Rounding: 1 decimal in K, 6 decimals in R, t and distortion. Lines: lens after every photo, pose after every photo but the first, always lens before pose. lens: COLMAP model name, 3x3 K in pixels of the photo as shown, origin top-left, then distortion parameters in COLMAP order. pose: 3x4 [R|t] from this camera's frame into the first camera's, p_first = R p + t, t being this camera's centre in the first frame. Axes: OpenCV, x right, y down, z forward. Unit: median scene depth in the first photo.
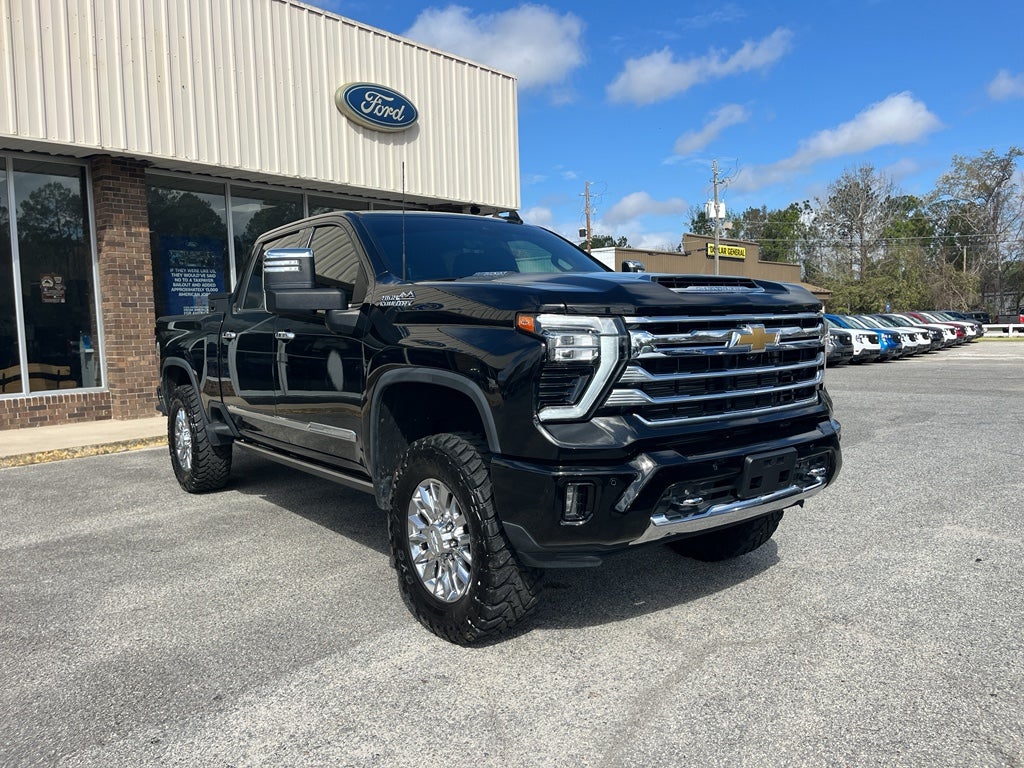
lens RADIAL K [[765.7, 0, 512.2], [0, 765.7, 373.8], [0, 0, 1]] dist [0.075243, -0.098531]
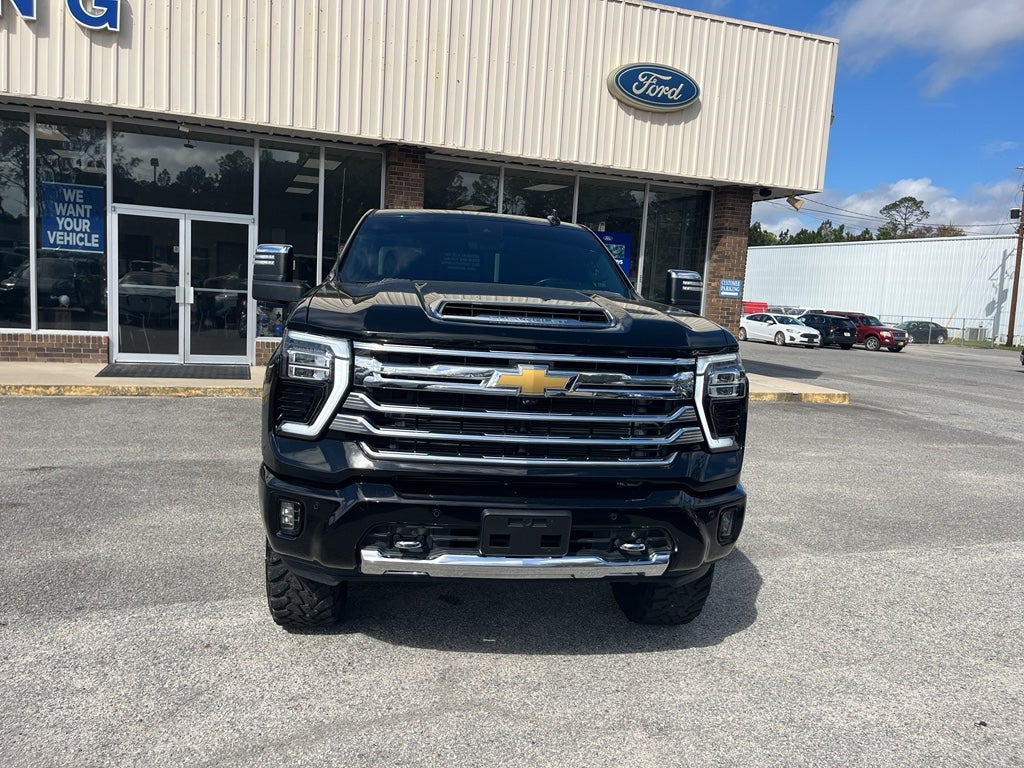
lens RADIAL K [[766.3, 0, 519.9], [0, 766.3, 365.3], [0, 0, 1]] dist [0.080409, -0.104228]
pose [[0.869569, 0.126610, -0.477305, 0.252439], [-0.114288, 0.991929, 0.054907, -0.038503], [0.480404, 0.006805, 0.877021, 0.077411]]
